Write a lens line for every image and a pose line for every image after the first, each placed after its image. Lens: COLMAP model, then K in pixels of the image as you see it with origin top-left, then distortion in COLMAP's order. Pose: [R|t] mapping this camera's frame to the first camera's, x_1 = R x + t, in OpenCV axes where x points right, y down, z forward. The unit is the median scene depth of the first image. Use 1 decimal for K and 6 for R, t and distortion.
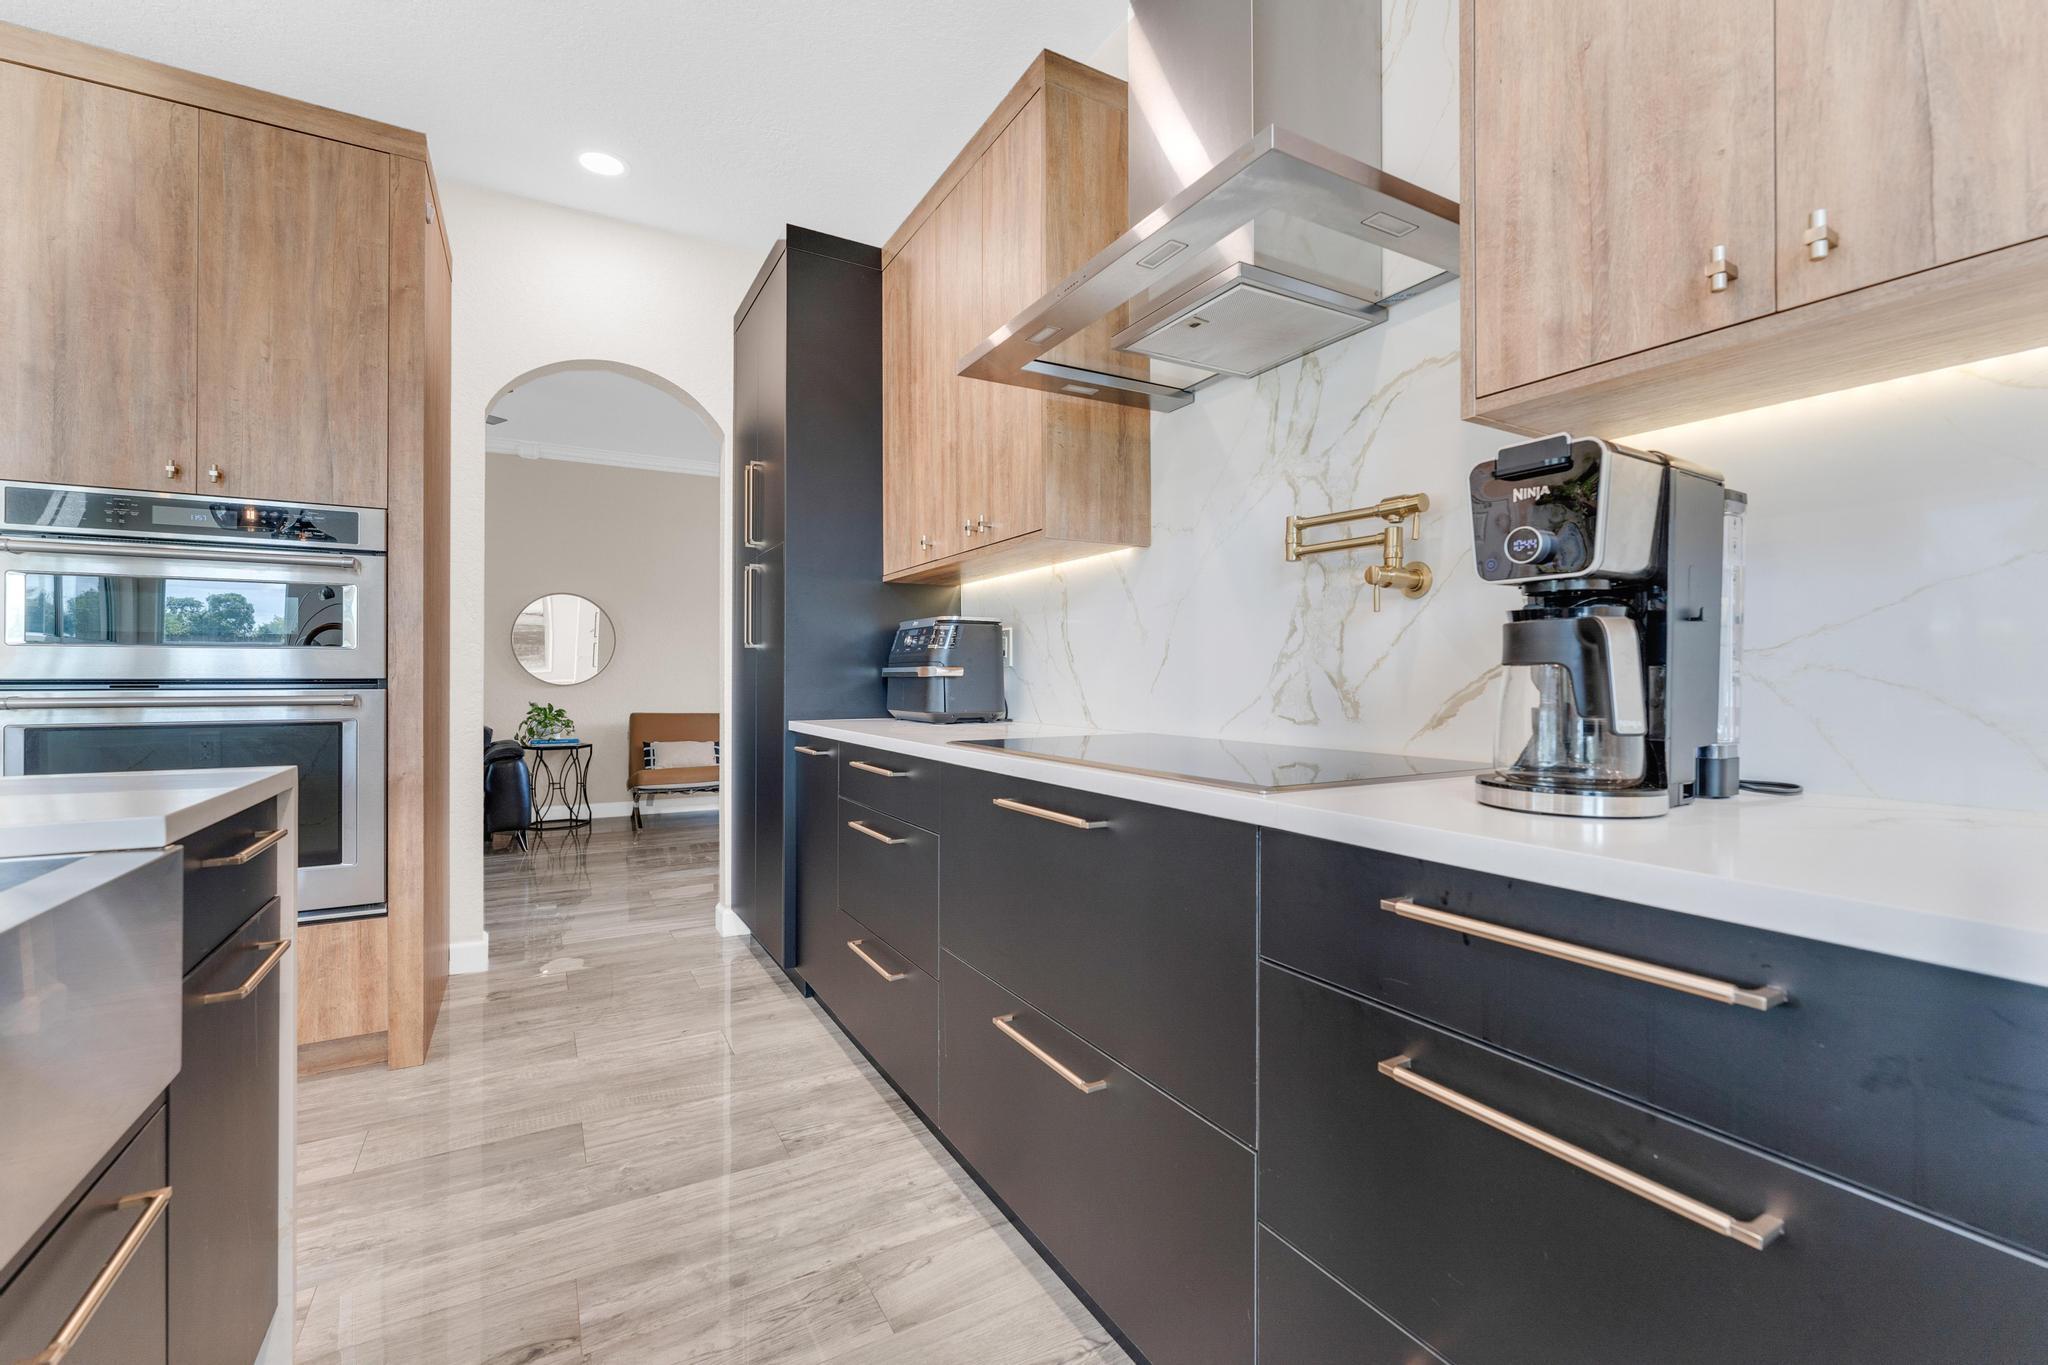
lens RADIAL K [[852.9, 0, 1034.0], [0, 852.9, 677.8], [0, 0, 1]] dist [-0.006650, 0.001327]
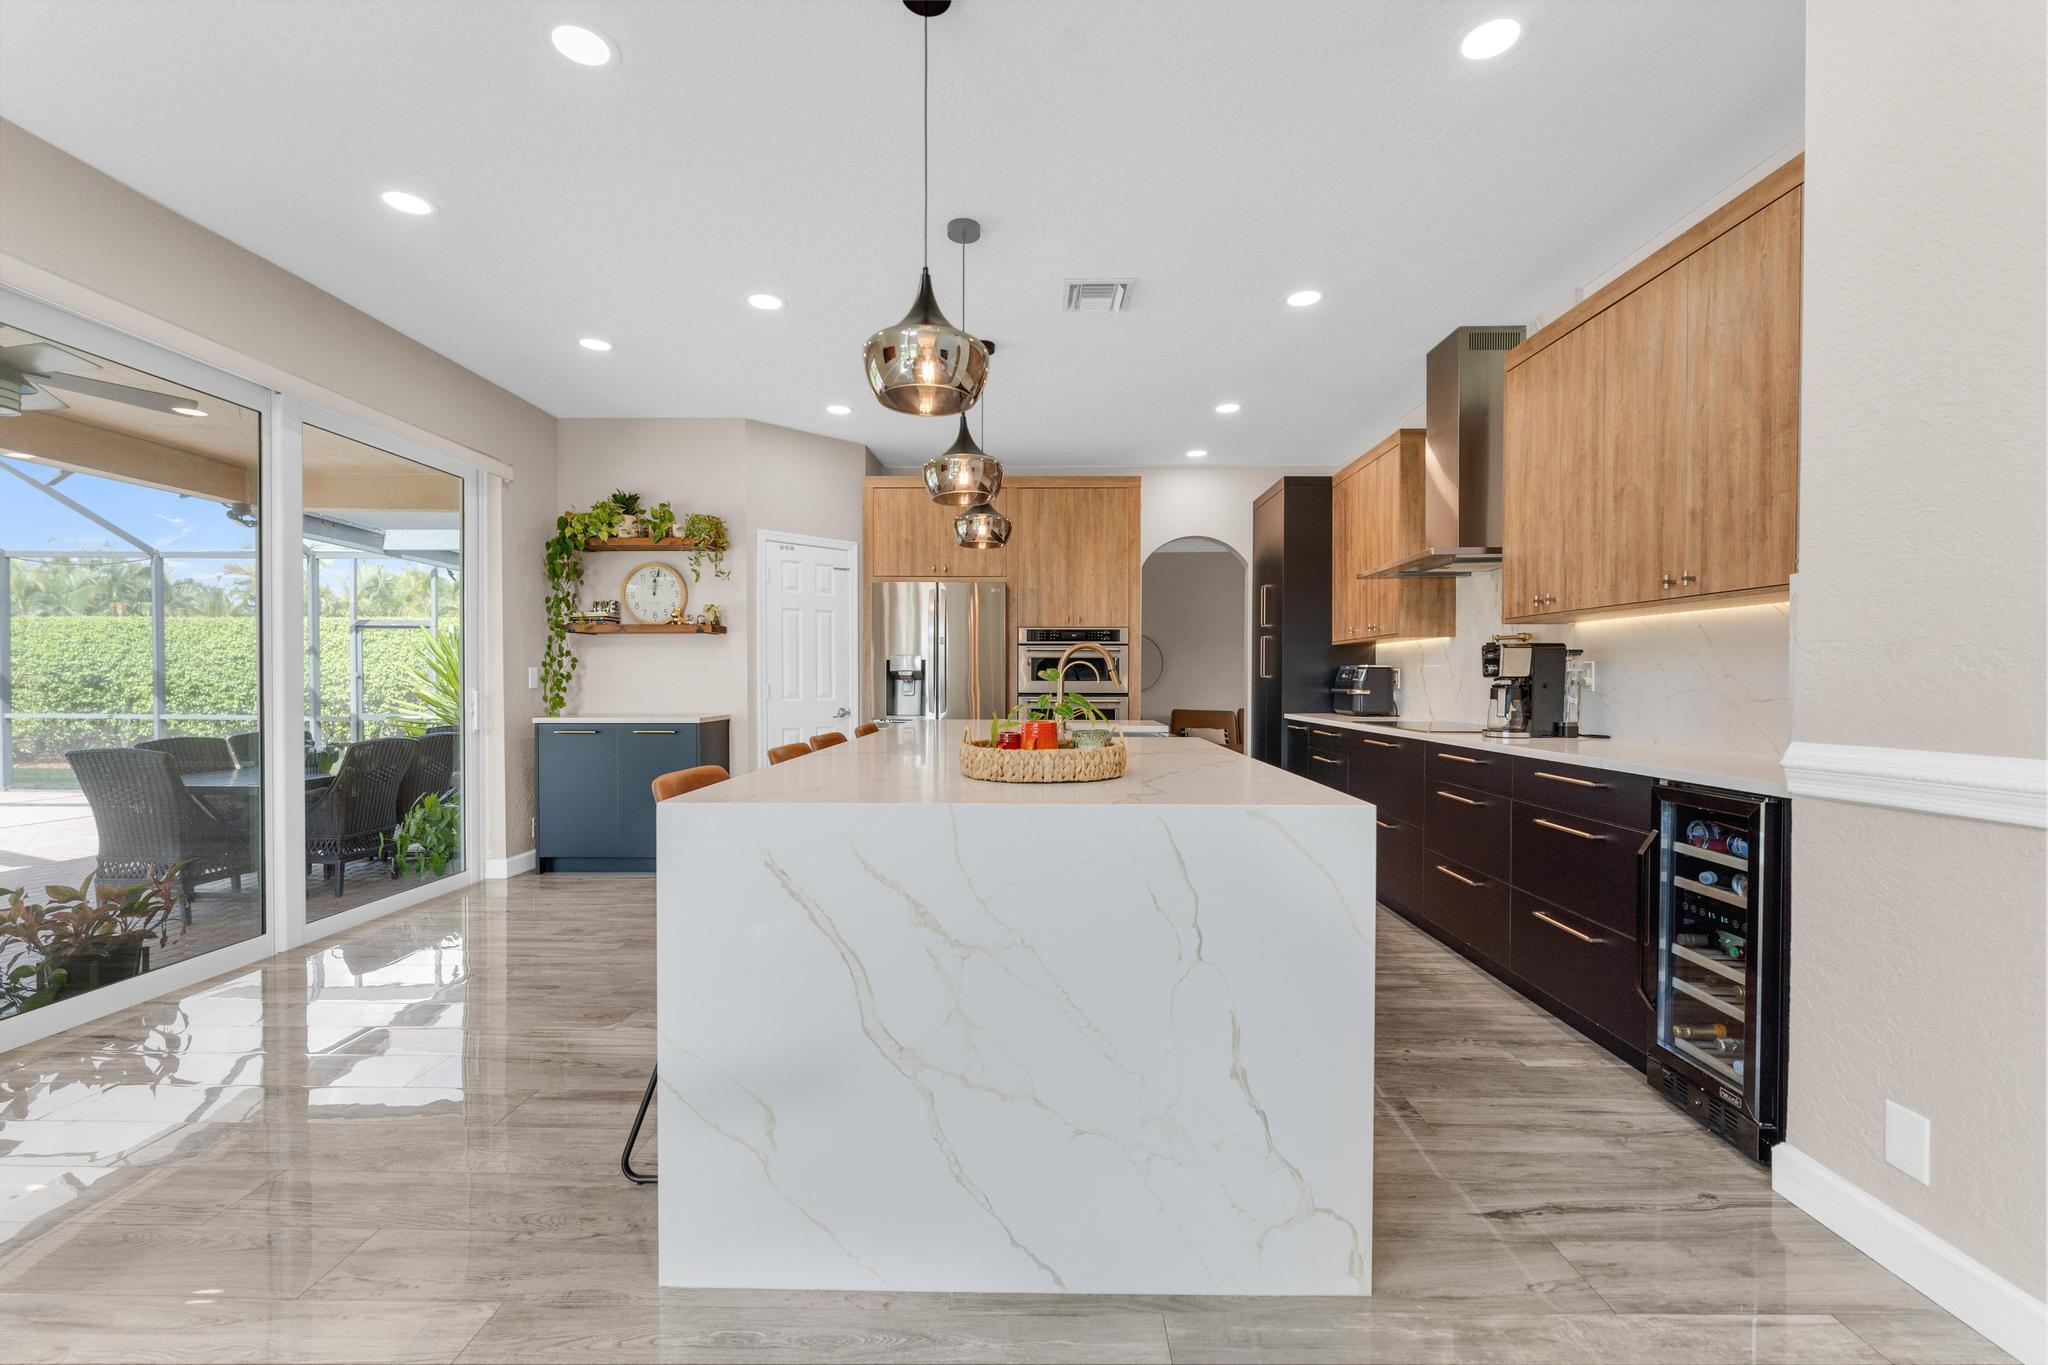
lens RADIAL K [[852.9, 0, 1031.7], [0, 852.9, 688.7], [0, 0, 1]] dist [-0.006650, 0.001327]
pose [[0.859262, 0.007870, -0.511476, 0.323446], [-0.002610, 0.999936, 0.011002, -0.042894], [0.511529, -0.008119, 0.859227, -1.443734]]
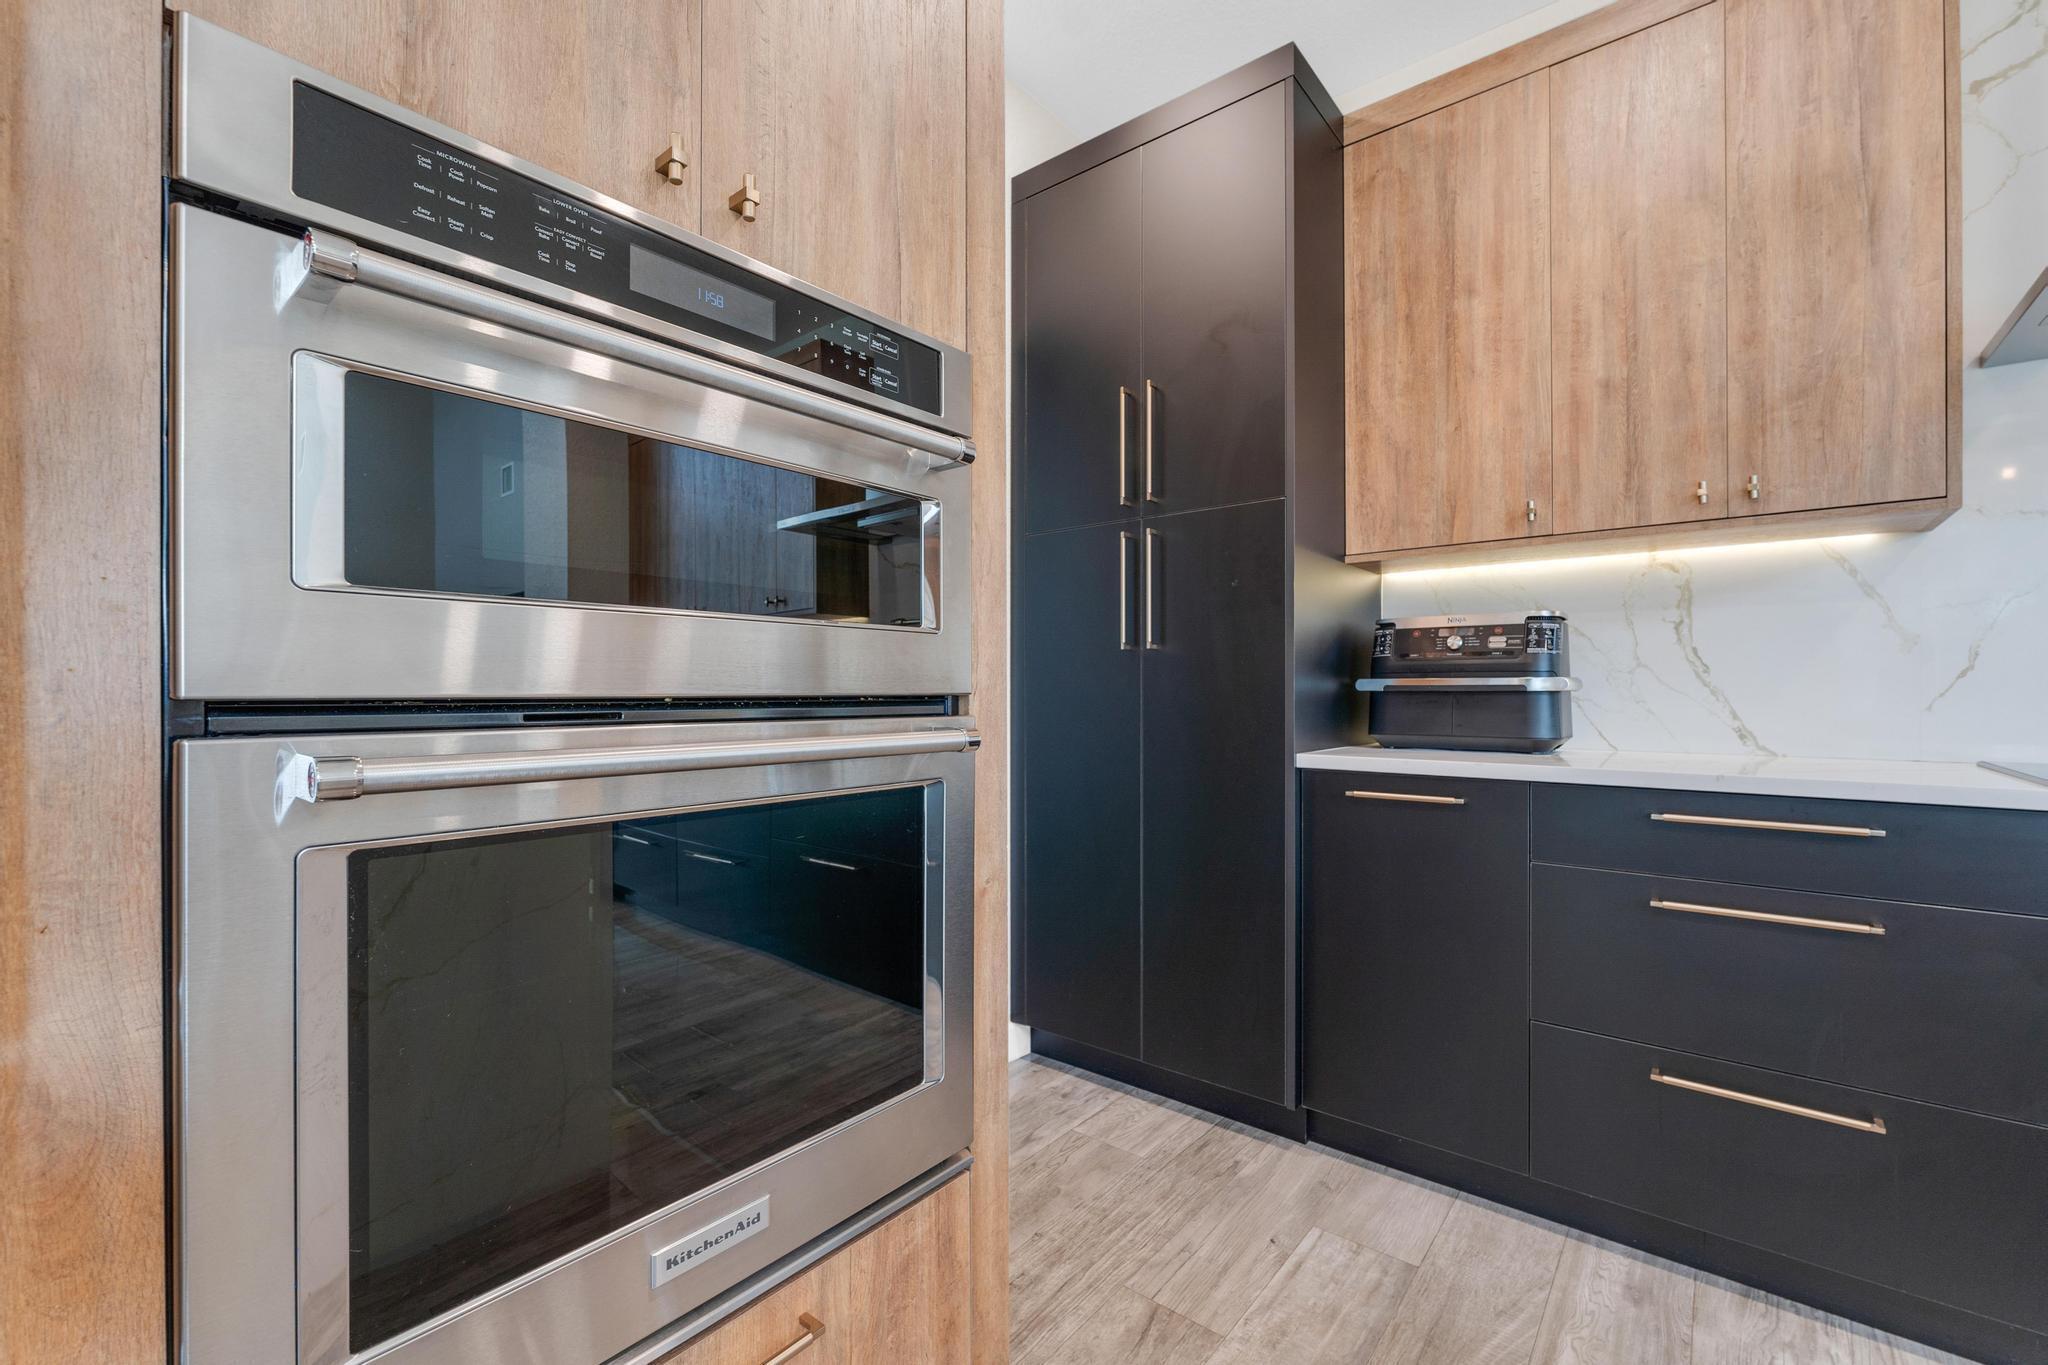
lens RADIAL K [[852.9, 0, 1027.3], [0, 852.9, 693.6], [0, 0, 1]] dist [-0.006650, 0.001327]
pose [[0.935451, -0.000326, 0.353456, -0.959698], [-0.000830, 0.999995, 0.003119, -0.001240], [-0.353456, -0.003211, 0.935446, 0.549615]]
